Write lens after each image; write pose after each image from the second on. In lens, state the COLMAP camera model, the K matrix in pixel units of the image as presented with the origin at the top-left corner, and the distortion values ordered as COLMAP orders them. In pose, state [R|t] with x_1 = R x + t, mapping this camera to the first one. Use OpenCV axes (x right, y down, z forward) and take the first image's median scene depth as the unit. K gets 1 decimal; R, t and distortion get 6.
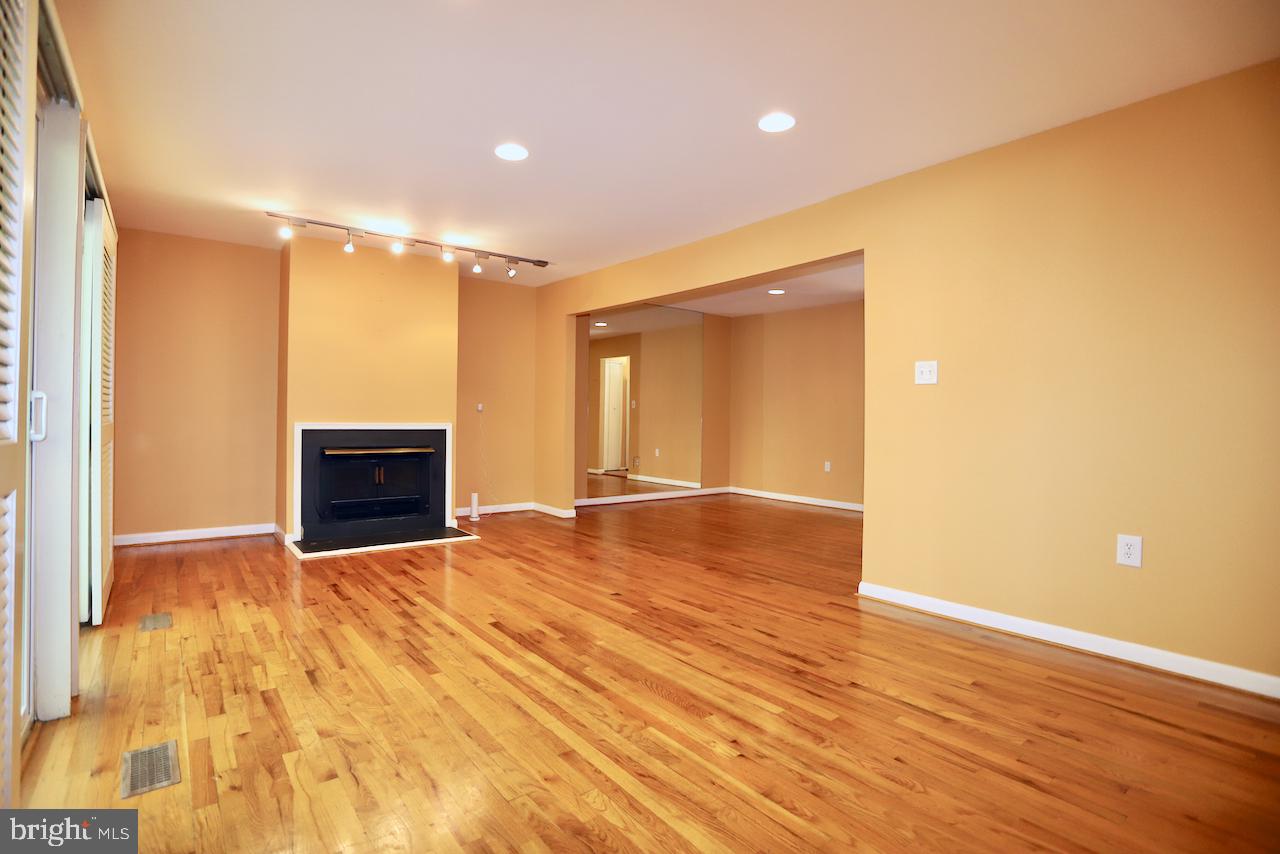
lens RADIAL K [[623.3, 0, 640.0], [0, 623.3, 421.2], [0, 0, 1]] dist [-0.034793, 0.003087]
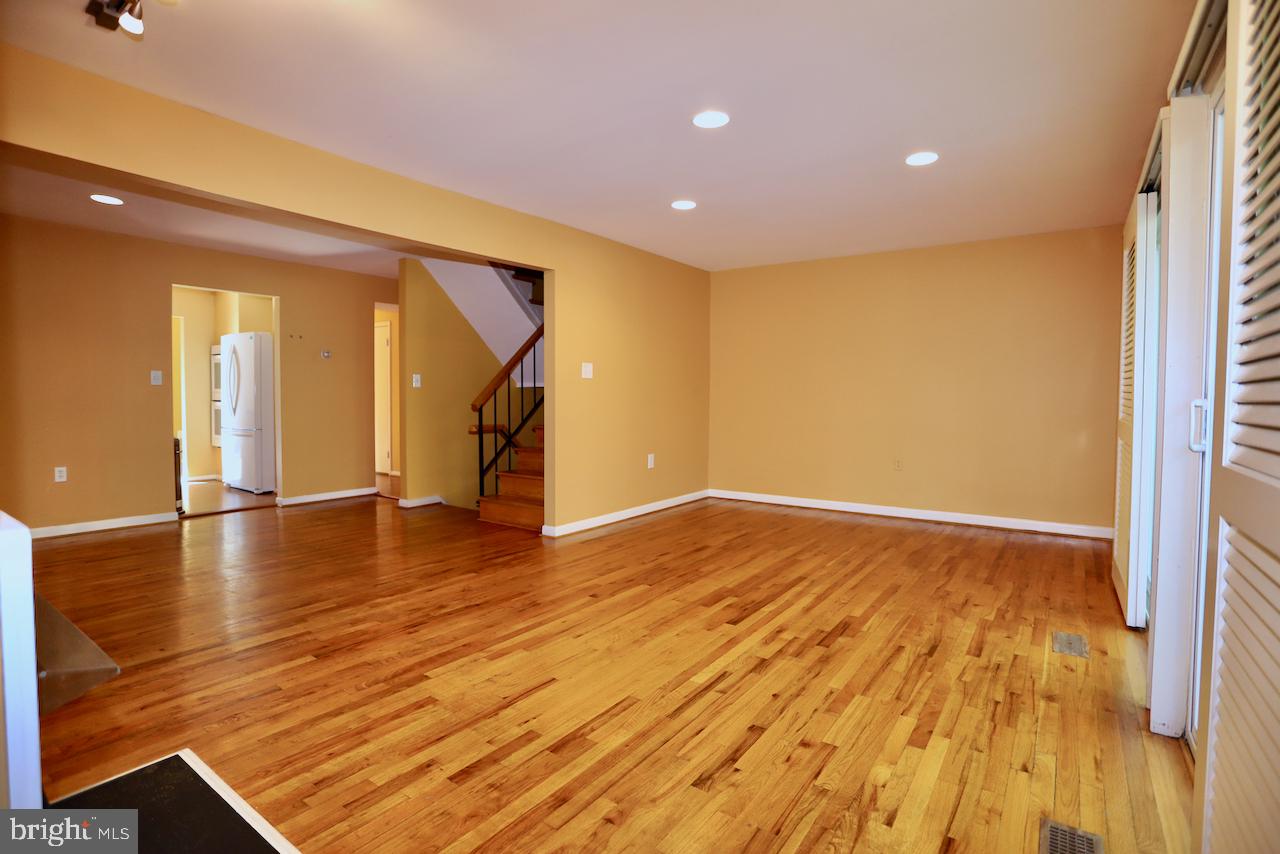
lens RADIAL K [[623.3, 0, 639.5], [0, 623.3, 423.1], [0, 0, 1]] dist [-0.034793, 0.003087]
pose [[-0.299500, -0.051087, 0.952728, -1.289162], [-0.009320, 0.998674, 0.050621, -0.039803], [-0.954051, 0.006281, -0.299579, 1.672026]]
